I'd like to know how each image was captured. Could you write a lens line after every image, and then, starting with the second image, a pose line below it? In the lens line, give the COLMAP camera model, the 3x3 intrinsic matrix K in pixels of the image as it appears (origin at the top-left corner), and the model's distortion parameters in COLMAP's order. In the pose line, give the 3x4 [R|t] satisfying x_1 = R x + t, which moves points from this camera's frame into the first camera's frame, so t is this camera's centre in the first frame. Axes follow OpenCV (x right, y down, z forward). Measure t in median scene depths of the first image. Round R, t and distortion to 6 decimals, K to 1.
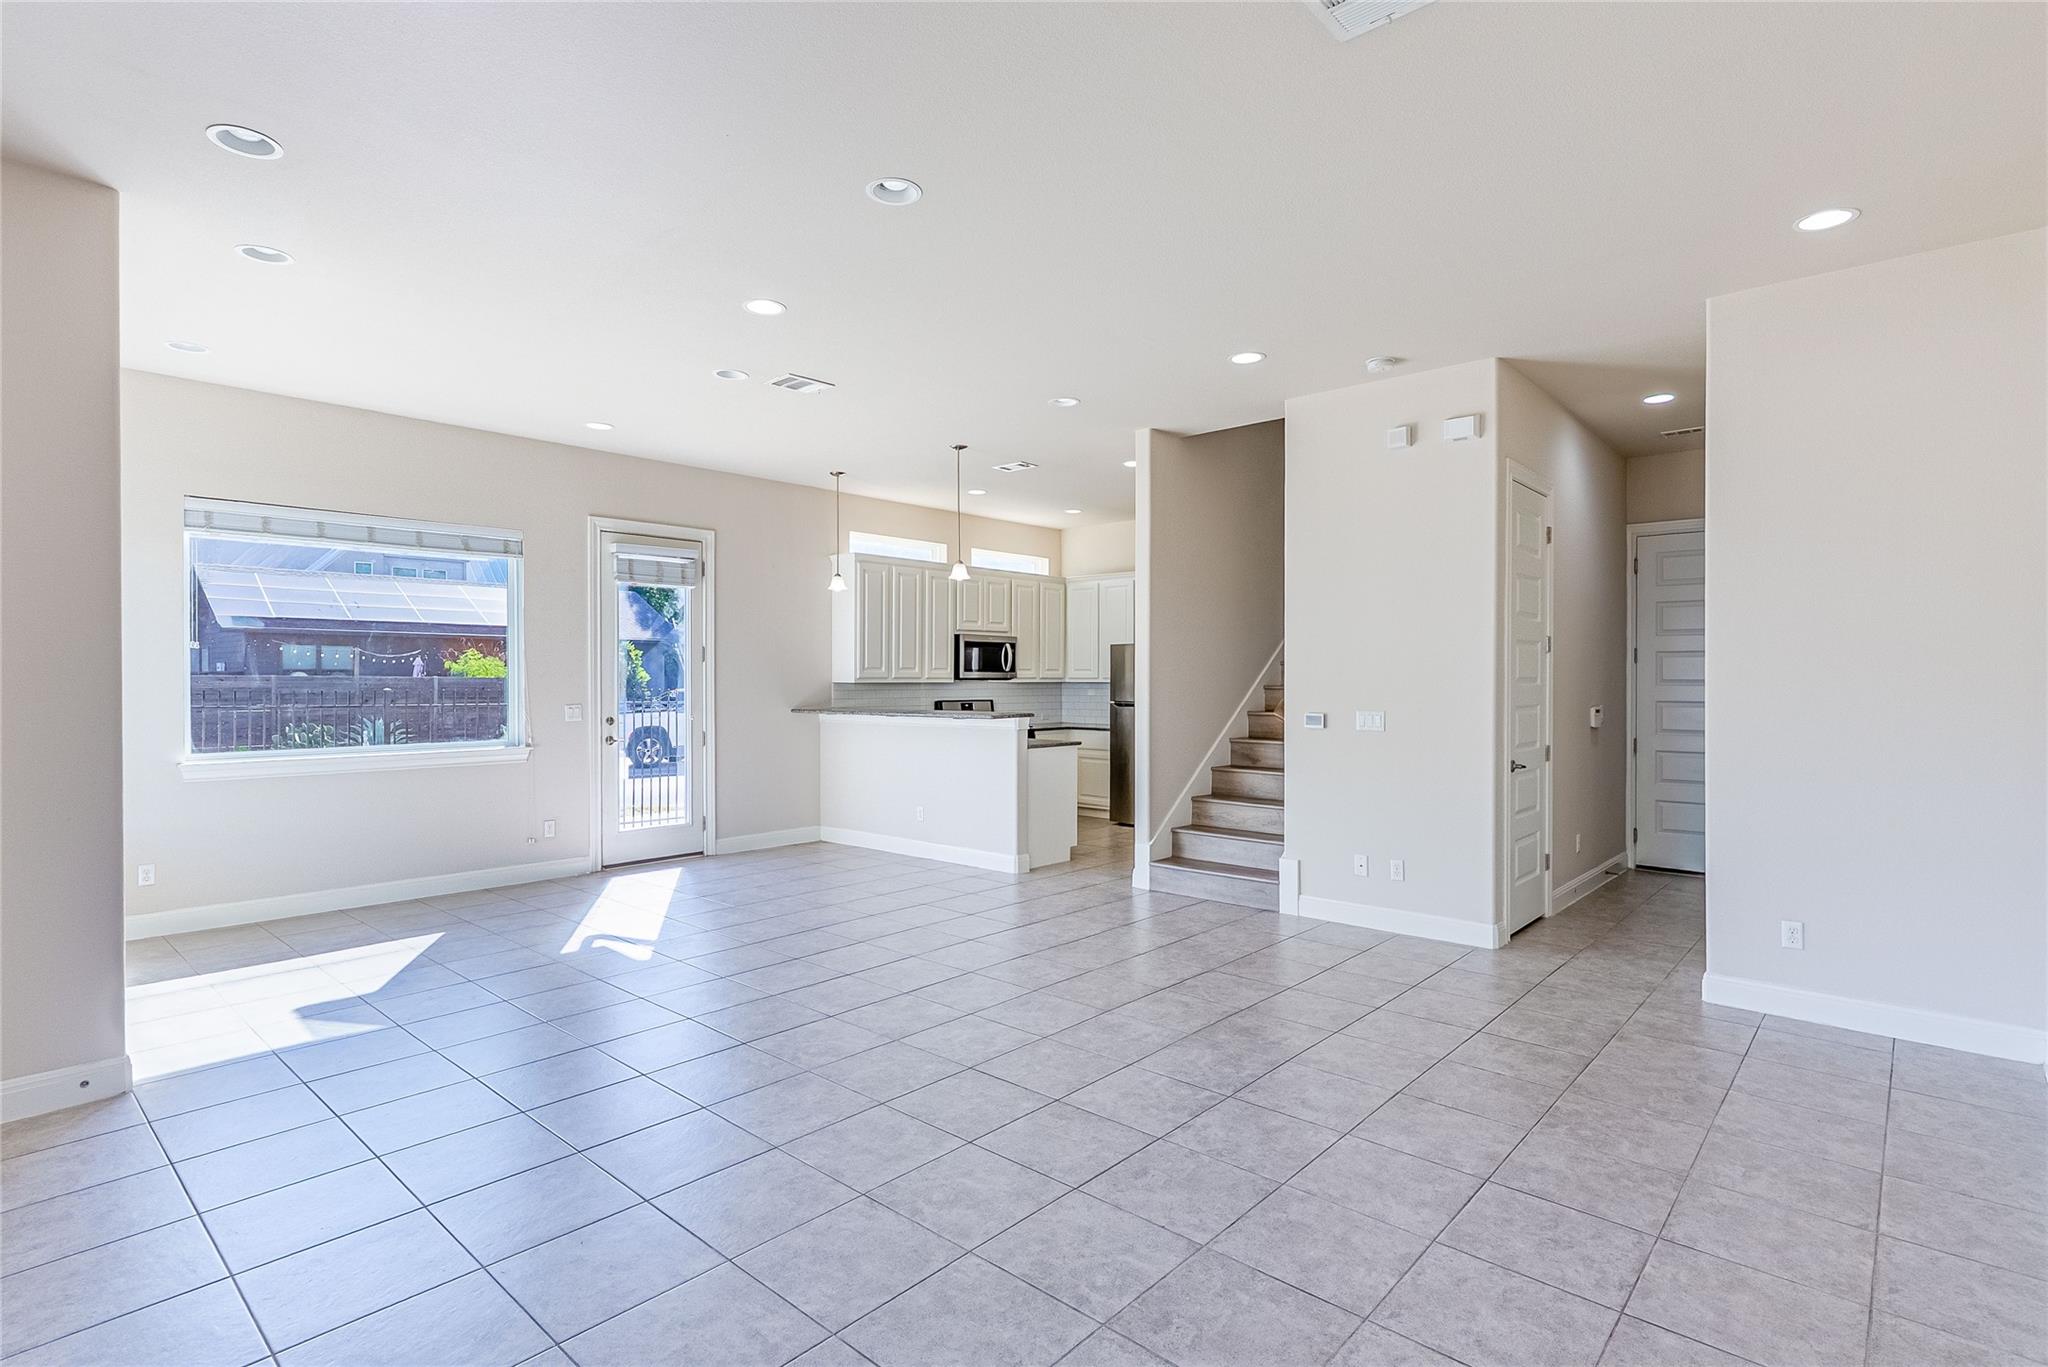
lens RADIAL K [[1004.8, 0, 1019.3], [0, 1004.8, 698.7], [0, 0, 1]] dist [0.003180, 0.001023]
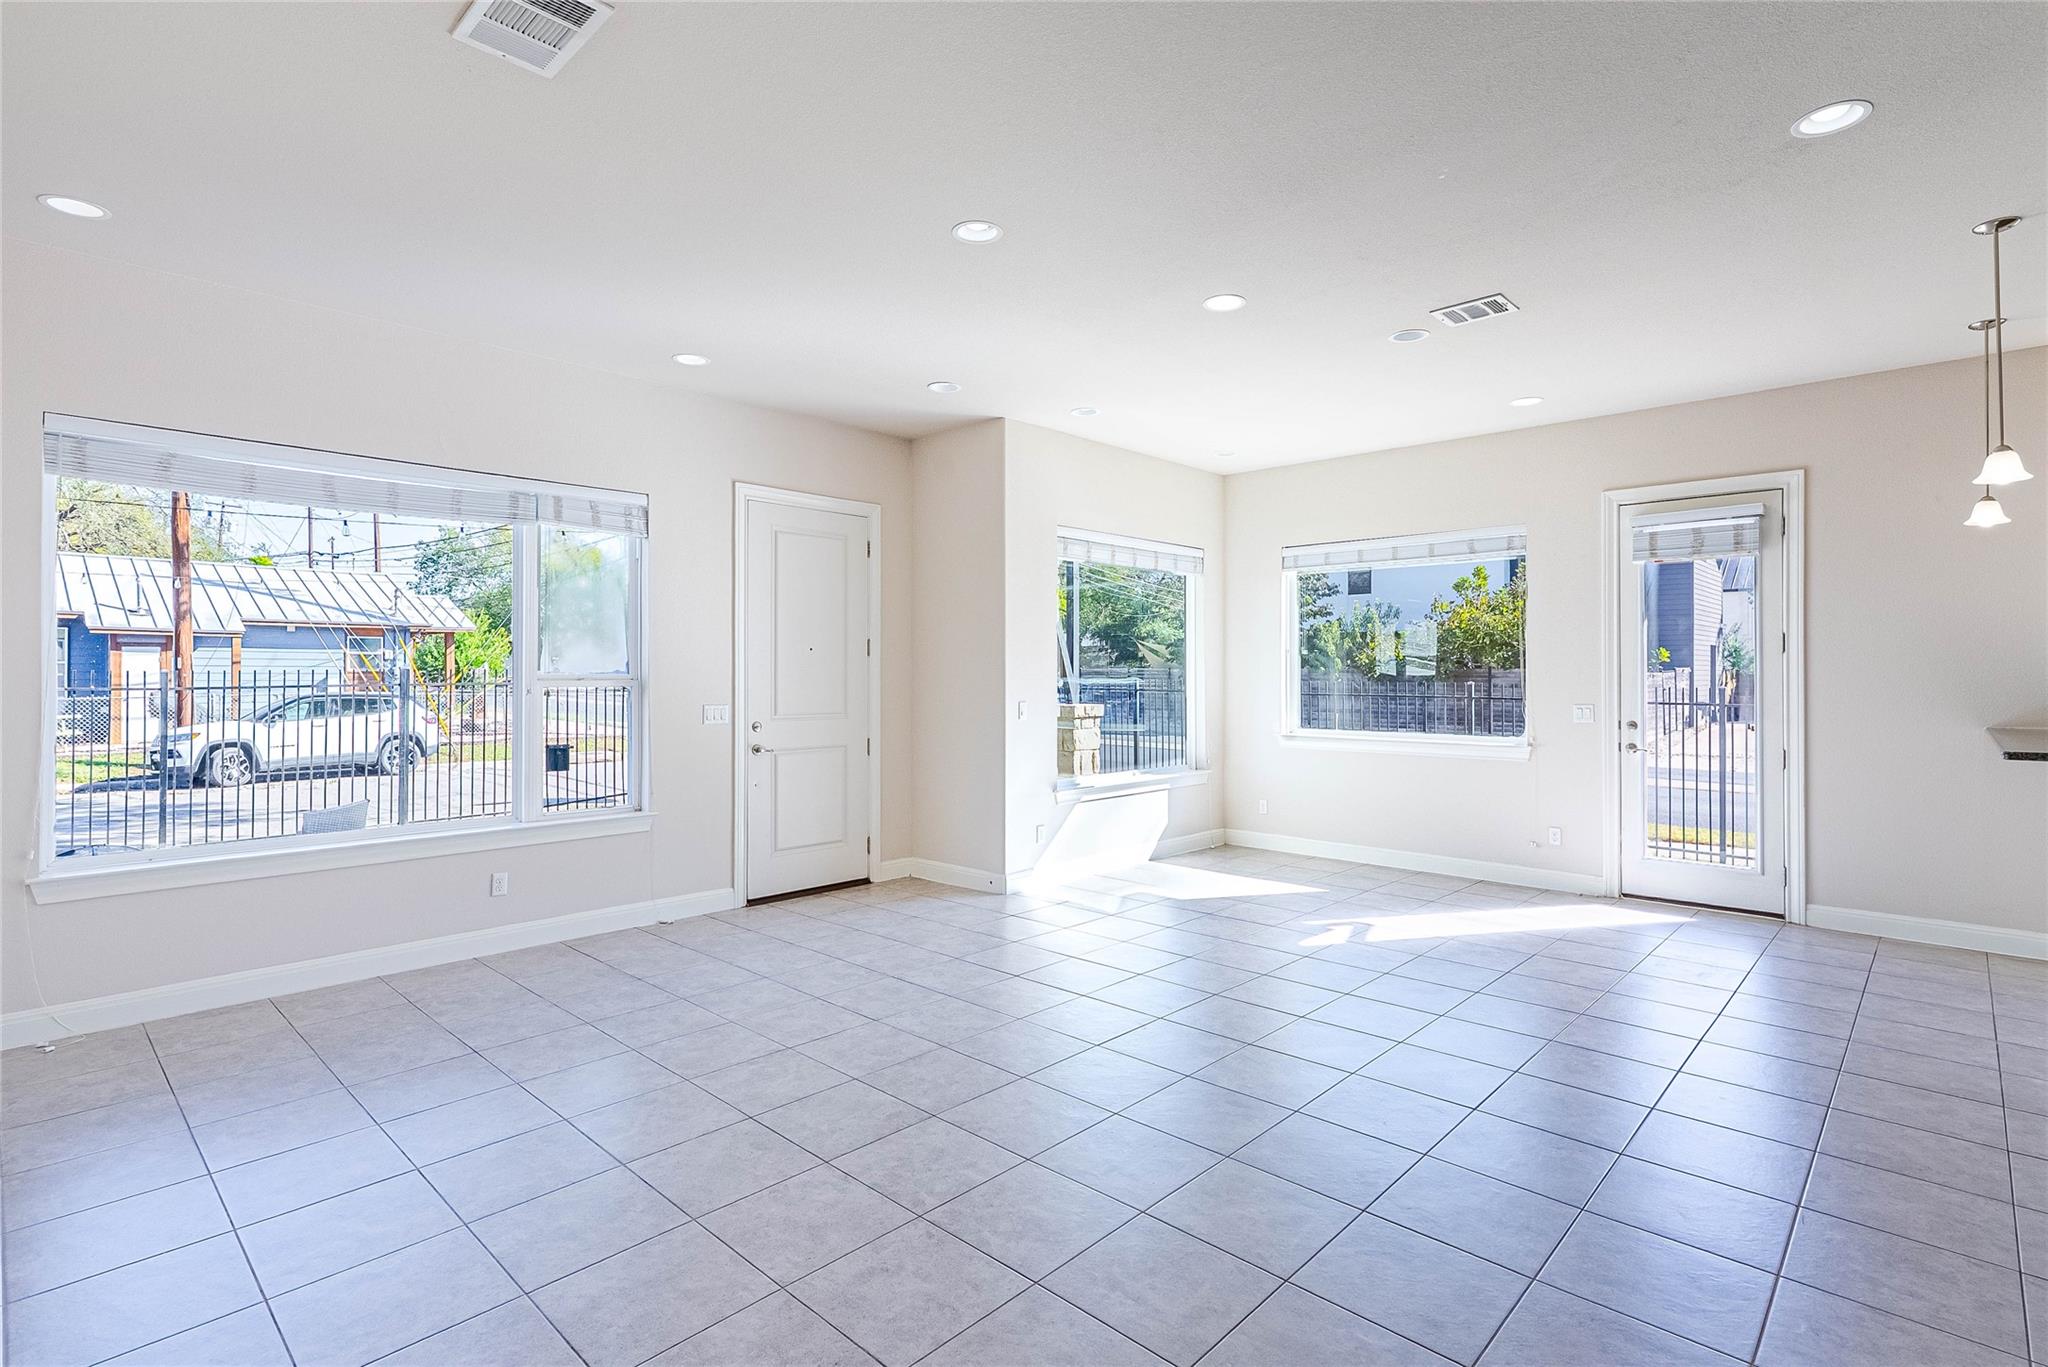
lens RADIAL K [[989.5, 0, 1021.0], [0, 989.5, 669.2], [0, 0, 1]] dist [0.002089, -0.000565]
pose [[-0.033520, -0.003362, -0.999432, 0.769827], [-0.020775, 0.999781, -0.002666, -0.020861], [0.999222, 0.020673, -0.033582, 0.867995]]
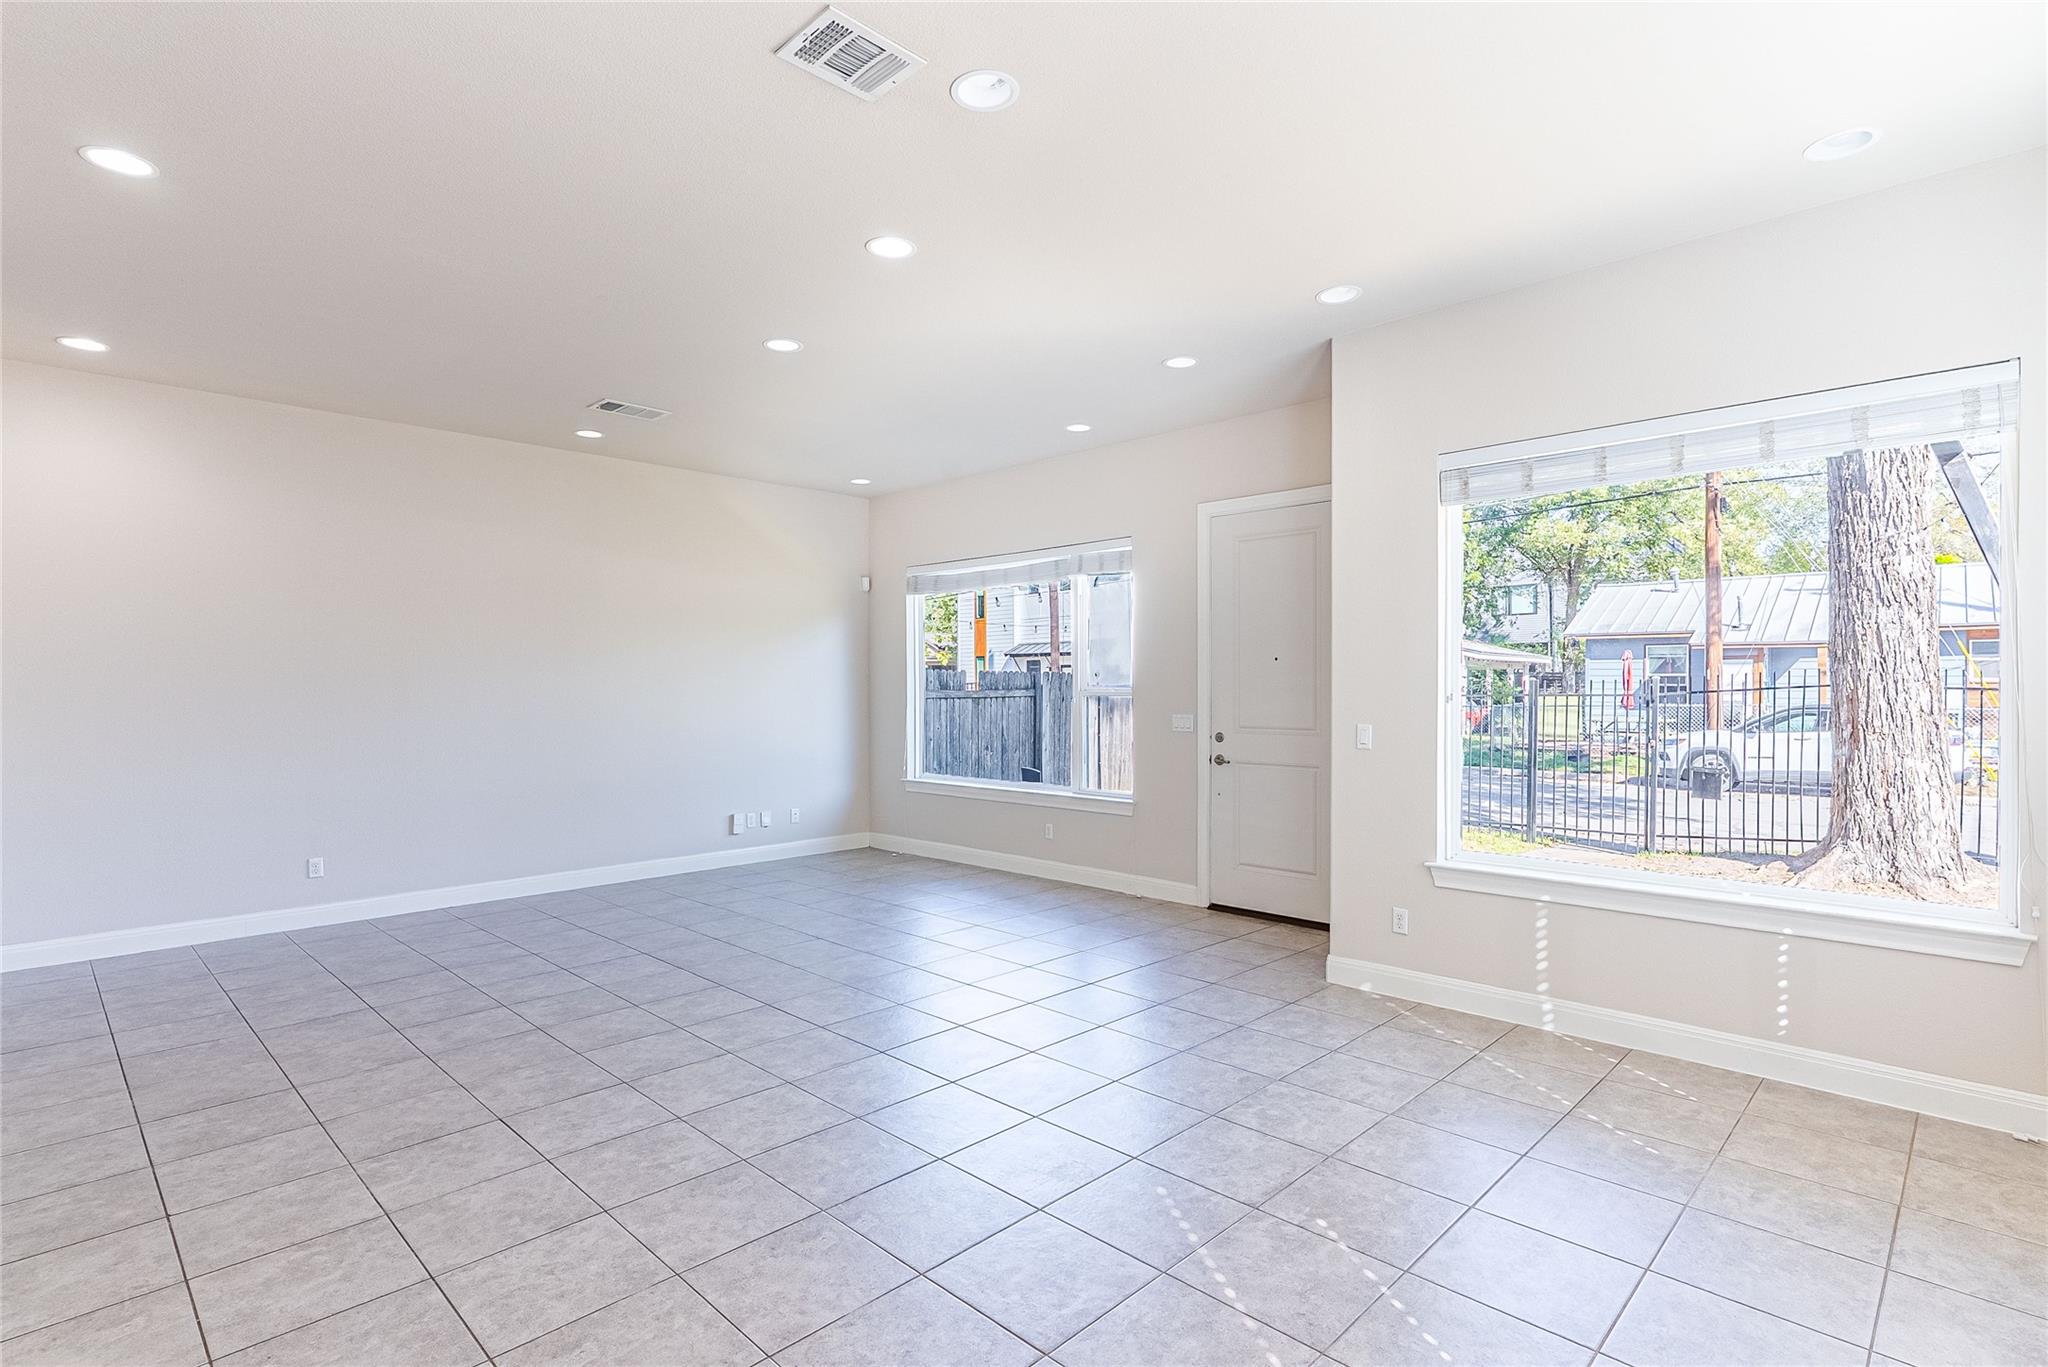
lens RADIAL K [[1004.8, 0, 1019.3], [0, 1004.8, 698.7], [0, 0, 1]] dist [0.003180, 0.001023]
pose [[-0.998795, 0.000390, 0.049067, -0.423649], [0.002171, 0.999340, 0.036260, -0.044955], [-0.049021, 0.036323, -0.998137, 1.928933]]
